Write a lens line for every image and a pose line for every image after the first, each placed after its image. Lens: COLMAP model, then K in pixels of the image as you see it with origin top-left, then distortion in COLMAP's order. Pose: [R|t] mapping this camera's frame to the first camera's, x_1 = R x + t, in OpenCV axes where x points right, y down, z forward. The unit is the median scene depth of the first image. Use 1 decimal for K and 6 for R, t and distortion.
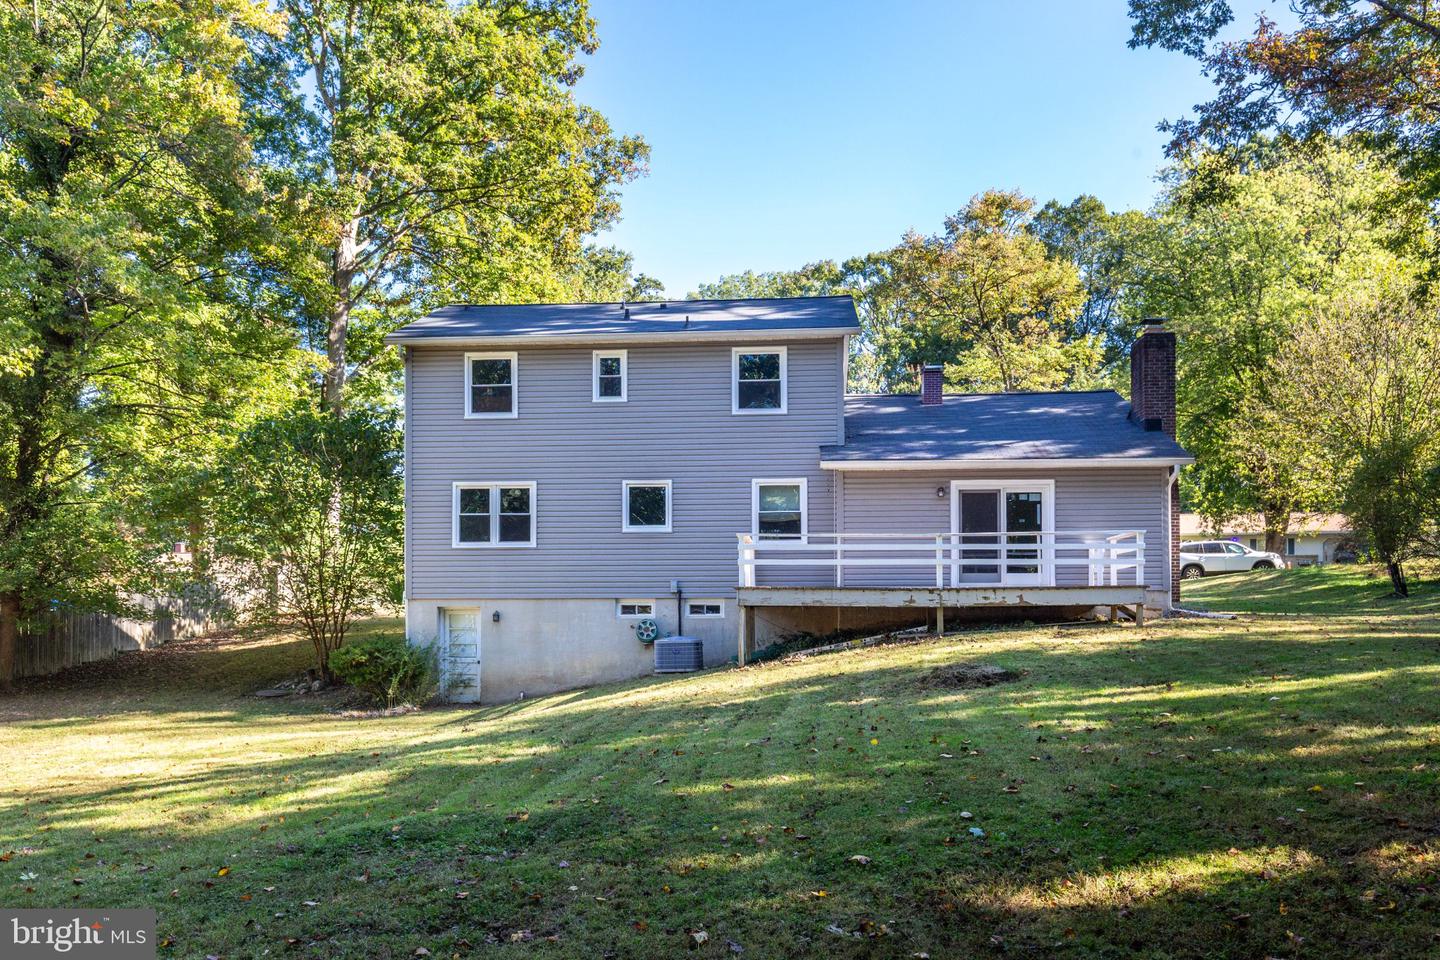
lens RADIAL K [[1210.3, 0, 718.7], [0, 1210.3, 552.1], [0, 0, 1]] dist [-0.003364, 0.002139]
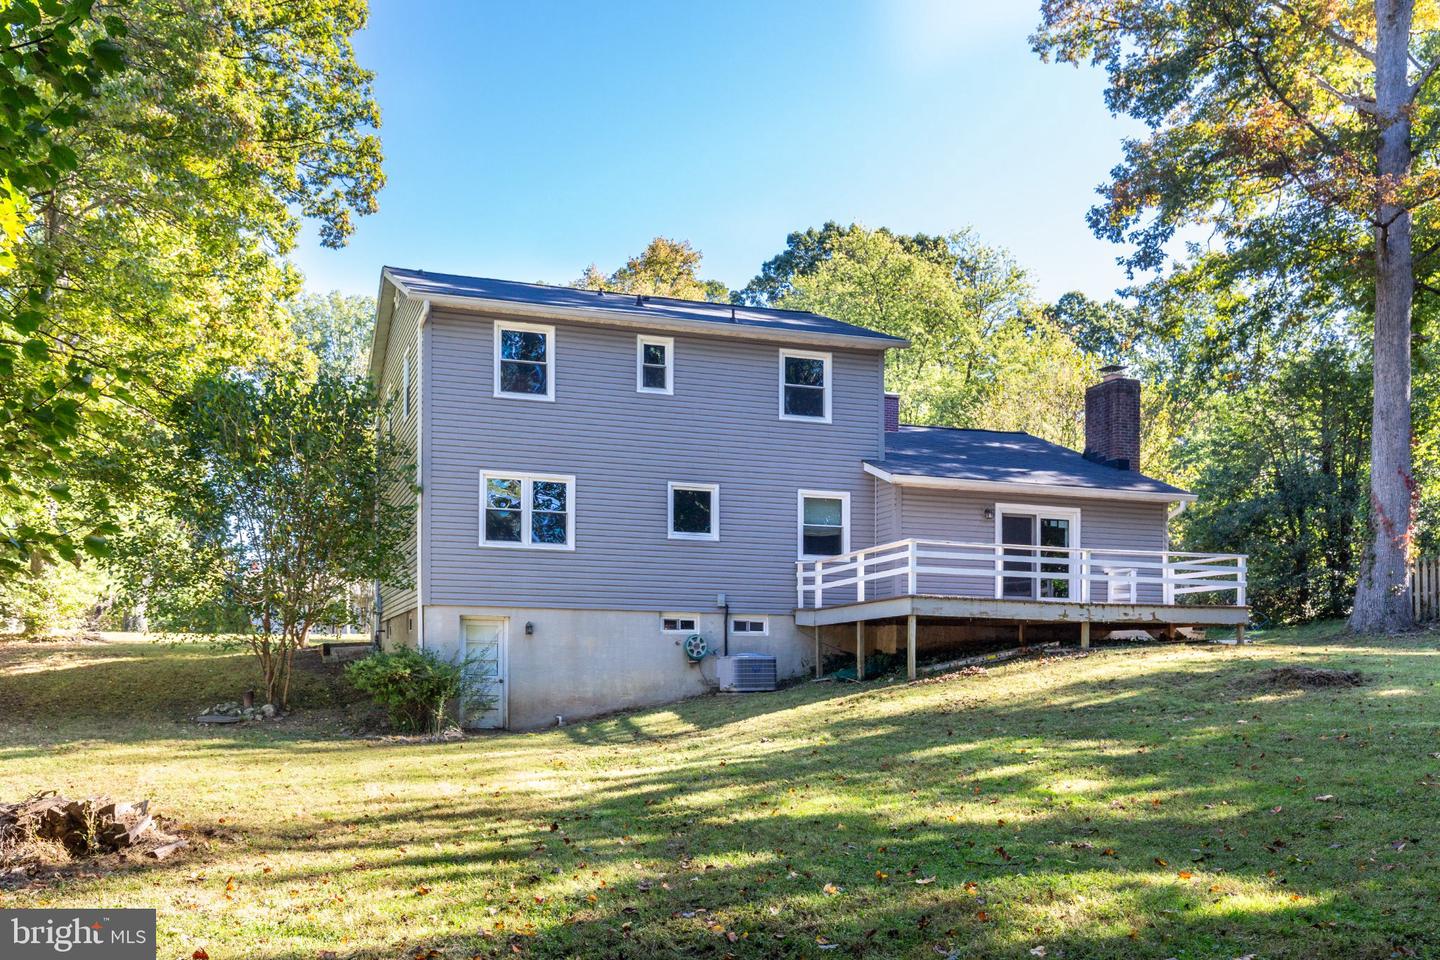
lens RADIAL K [[1212.1, 0, 617.6], [0, 1212.1, 633.9], [0, 0, 1]] dist [-0.015665, -0.005603]
pose [[0.930419, 0.023856, 0.365721, -0.444350], [-0.030896, 0.999433, 0.013407, 0.043735], [-0.365194, -0.023773, 0.930628, 0.168147]]
